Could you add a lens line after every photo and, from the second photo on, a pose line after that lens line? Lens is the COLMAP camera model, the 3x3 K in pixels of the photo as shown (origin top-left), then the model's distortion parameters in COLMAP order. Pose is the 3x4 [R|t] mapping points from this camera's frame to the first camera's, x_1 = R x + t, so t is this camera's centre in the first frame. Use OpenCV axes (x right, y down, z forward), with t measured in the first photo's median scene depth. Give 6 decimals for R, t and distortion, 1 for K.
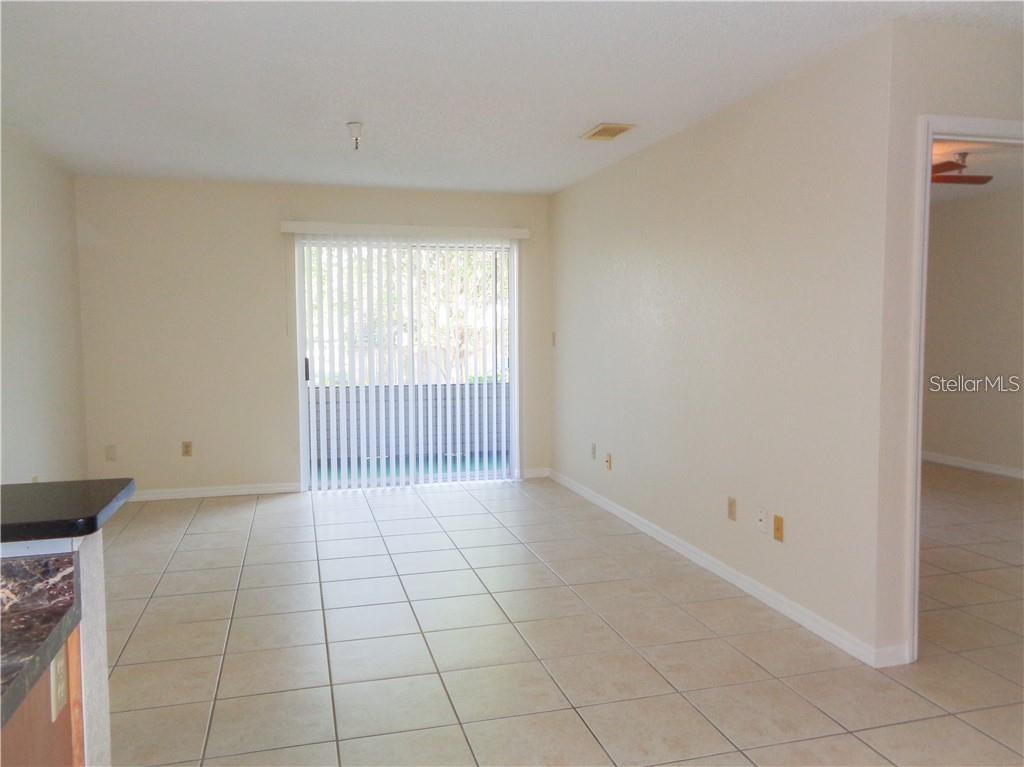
lens RADIAL K [[785.3, 0, 509.7], [0, 785.3, 384.5], [0, 0, 1]] dist [0.004619, 0.008023]
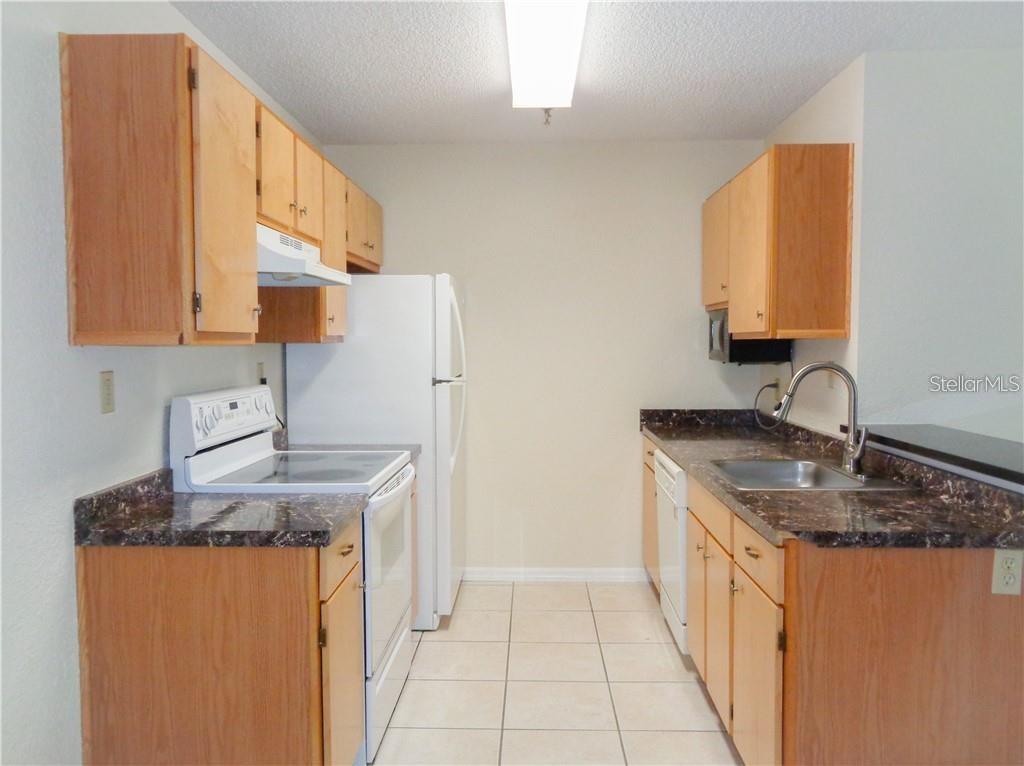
lens RADIAL K [[797.3, 0, 513.9], [0, 797.3, 383.9], [0, 0, 1]] dist [0.004564, 0.006824]
pose [[-0.295859, 0.055162, -0.953638, 0.245040], [-0.063514, 0.994986, 0.077259, -0.011763], [0.953118, 0.083427, -0.290872, 0.101037]]
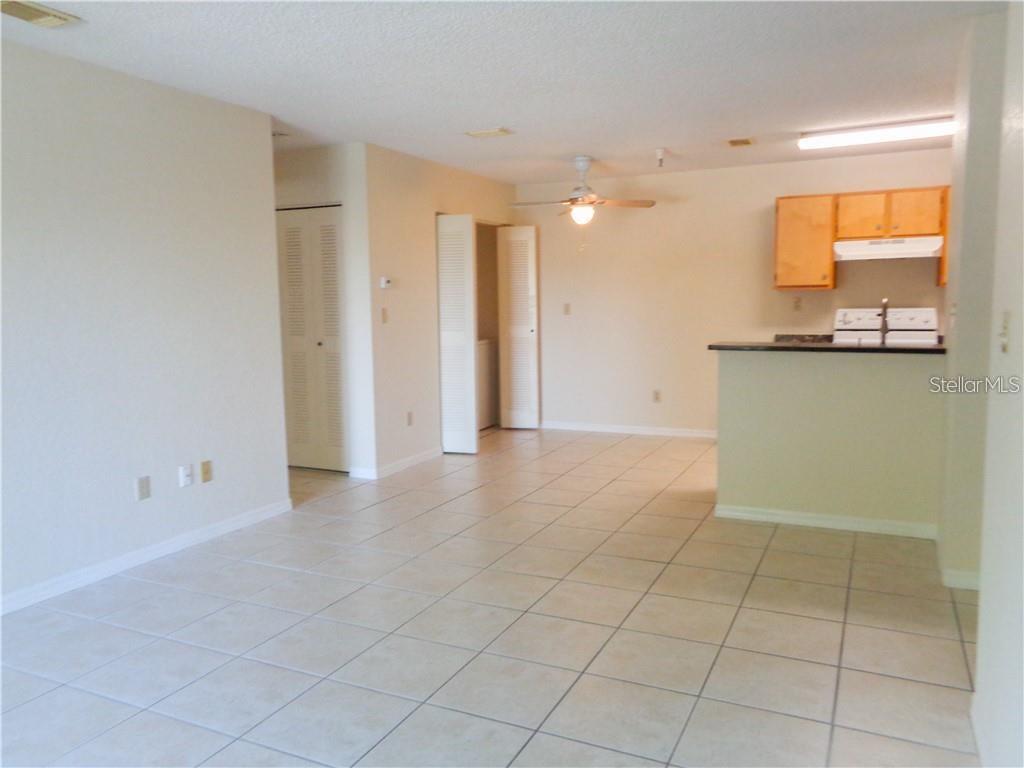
lens RADIAL K [[769.9, 0, 512.0], [0, 769.9, 384.0], [0, 0, 1]] dist [0.004539, 0.008019]
pose [[-0.750269, -0.058198, 0.658566, -0.455618], [0.065548, 0.984662, 0.161691, -0.060778], [-0.657876, 0.164479, -0.734946, 0.903461]]
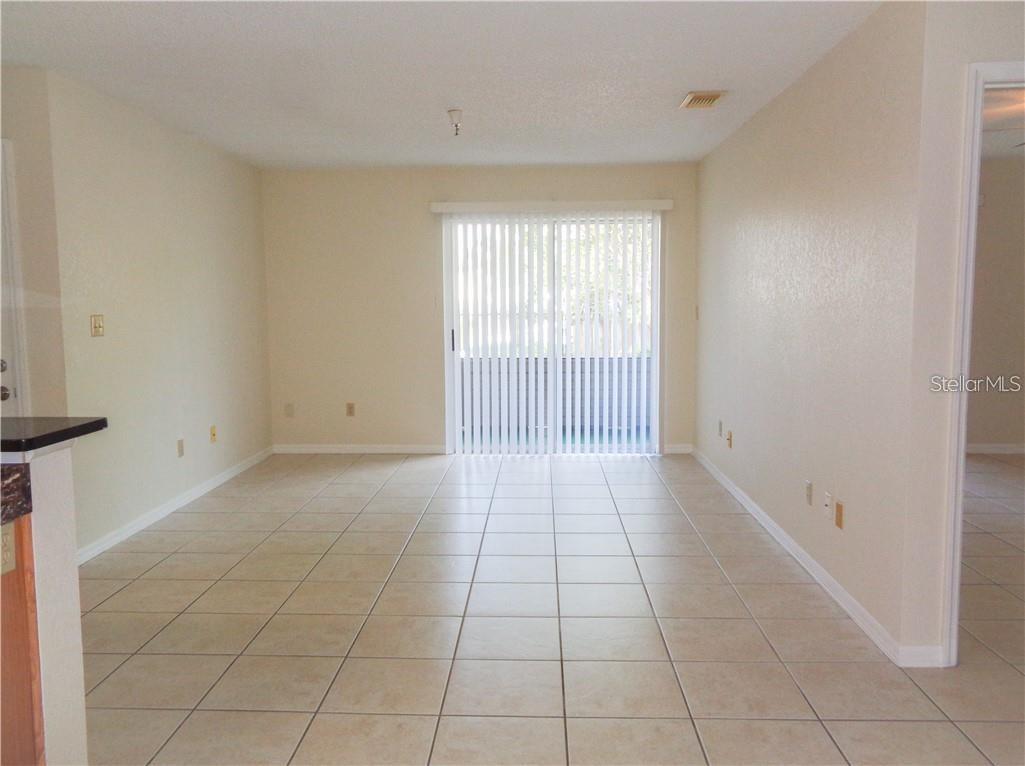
lens RADIAL K [[802.8, 0, 504.3], [0, 802.8, 383.2], [0, 0, 1]] dist [0.004141, 0.008521]
pose [[0.951151, 0.029617, -0.307303, 0.149546], [-0.020113, 0.999218, 0.034049, 0.000442], [0.308071, -0.026205, 0.951002, -0.021996]]
